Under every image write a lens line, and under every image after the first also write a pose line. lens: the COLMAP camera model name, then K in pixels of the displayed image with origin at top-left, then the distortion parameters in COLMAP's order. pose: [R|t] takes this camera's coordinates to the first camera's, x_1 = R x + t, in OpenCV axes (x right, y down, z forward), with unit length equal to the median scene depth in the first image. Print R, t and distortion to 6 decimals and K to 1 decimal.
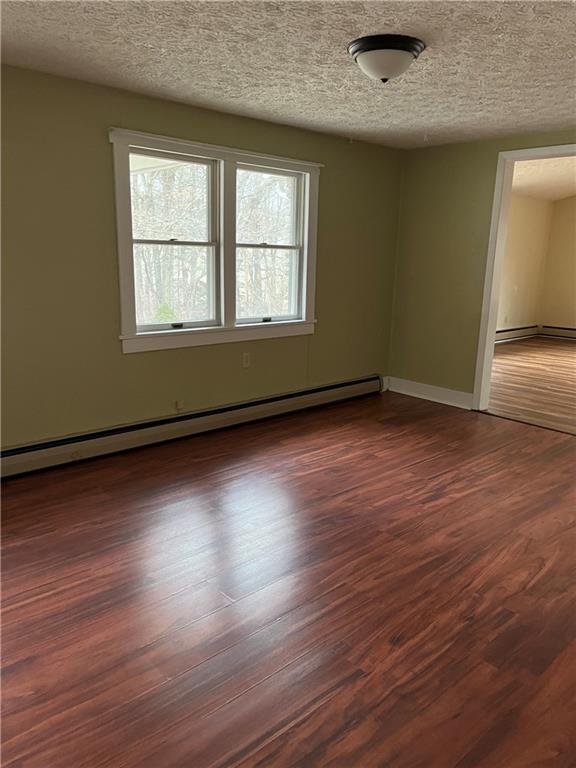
lens RADIAL K [[574.9, 0, 288.0], [0, 574.9, 384.0], [0, 0, 1]] dist [0.073935, -0.104178]
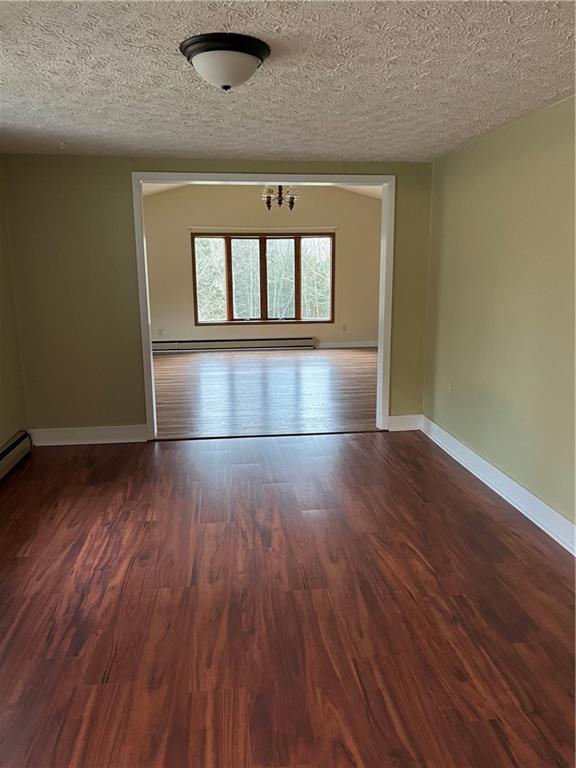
lens RADIAL K [[574.9, 0, 288.0], [0, 574.9, 384.0], [0, 0, 1]] dist [0.073935, -0.104178]
pose [[0.580783, -0.188906, 0.791837, -0.339275], [0.206575, 0.975064, 0.081103, -0.091320], [-0.787412, 0.116471, 0.605323, 0.291018]]
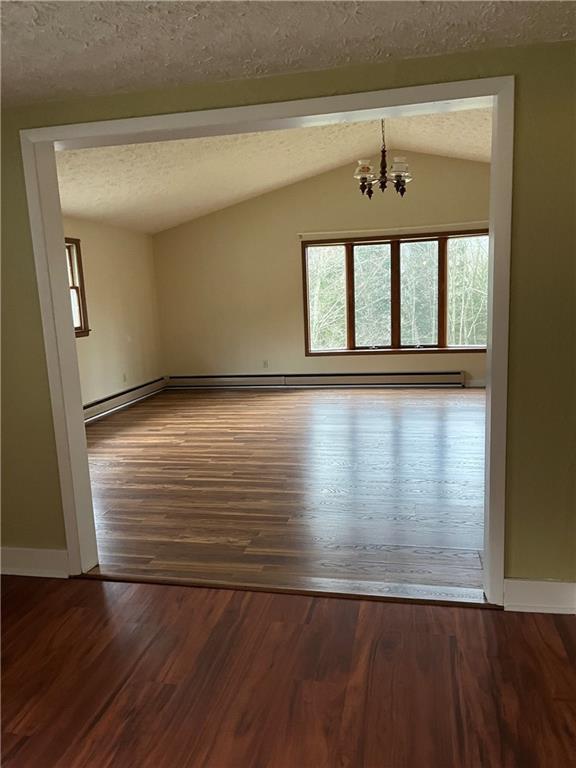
lens RADIAL K [[574.9, 0, 288.0], [0, 574.9, 384.0], [0, 0, 1]] dist [0.073935, -0.104178]
pose [[0.814174, -0.154967, 0.559559, 0.244679], [0.193297, 0.981094, -0.009544, -0.114664], [-0.547501, 0.115932, 0.828735, 0.469890]]
